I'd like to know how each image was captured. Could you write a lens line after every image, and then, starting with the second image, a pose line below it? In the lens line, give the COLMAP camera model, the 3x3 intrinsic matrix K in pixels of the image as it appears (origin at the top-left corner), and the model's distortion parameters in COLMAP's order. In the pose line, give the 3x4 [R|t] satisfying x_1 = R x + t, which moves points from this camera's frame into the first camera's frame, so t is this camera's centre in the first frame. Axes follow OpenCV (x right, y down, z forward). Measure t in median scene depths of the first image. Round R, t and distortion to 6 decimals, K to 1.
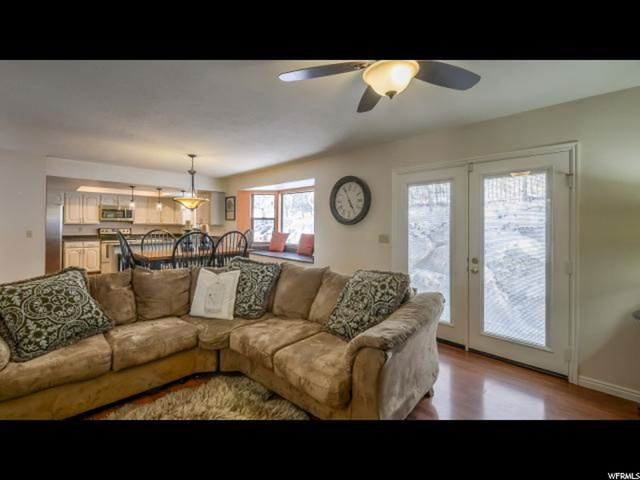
lens RADIAL K [[281.0, 0, 312.9], [0, 281.0, 221.7], [0, 0, 1]] dist [-0.003185, -0.000573]
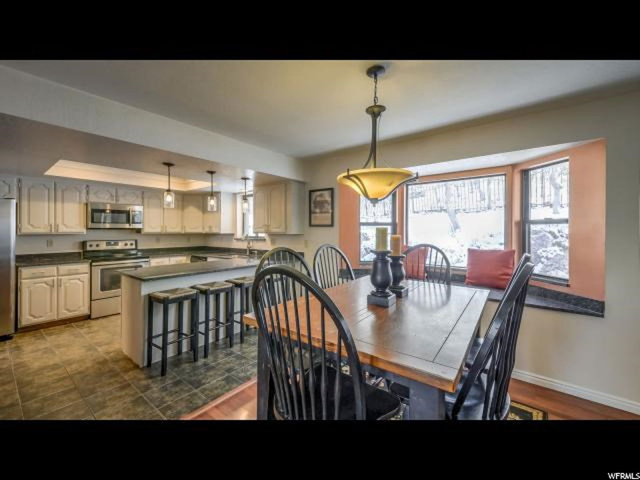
lens RADIAL K [[259.8, 0, 315.2], [0, 259.8, 230.6], [0, 0, 1]] dist [-0.003628, -0.001069]
pose [[0.991167, -0.005675, 0.132500, -0.361905], [0.004762, 0.999963, 0.007207, -0.000307], [-0.132536, -0.006512, 0.991157, 0.402319]]
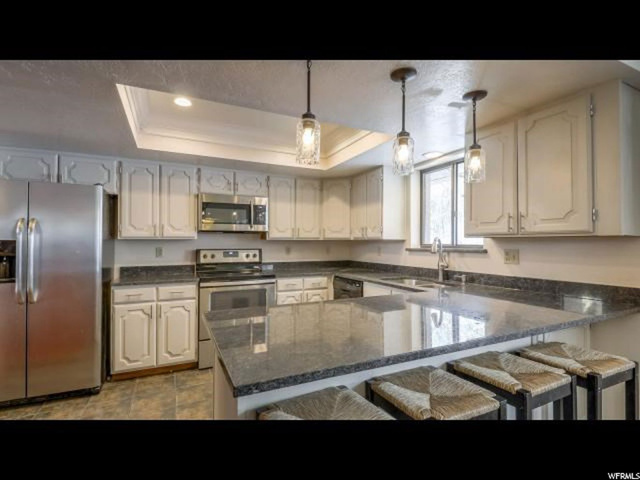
lens RADIAL K [[303.0, 0, 320.9], [0, 303.0, 241.6], [0, 0, 1]] dist [0.005853, 0.000214]
pose [[0.951702, -0.005646, -0.306971, -0.467274], [0.007347, 0.999963, 0.004388, 0.011541], [0.306935, -0.006432, 0.951709, 0.653512]]
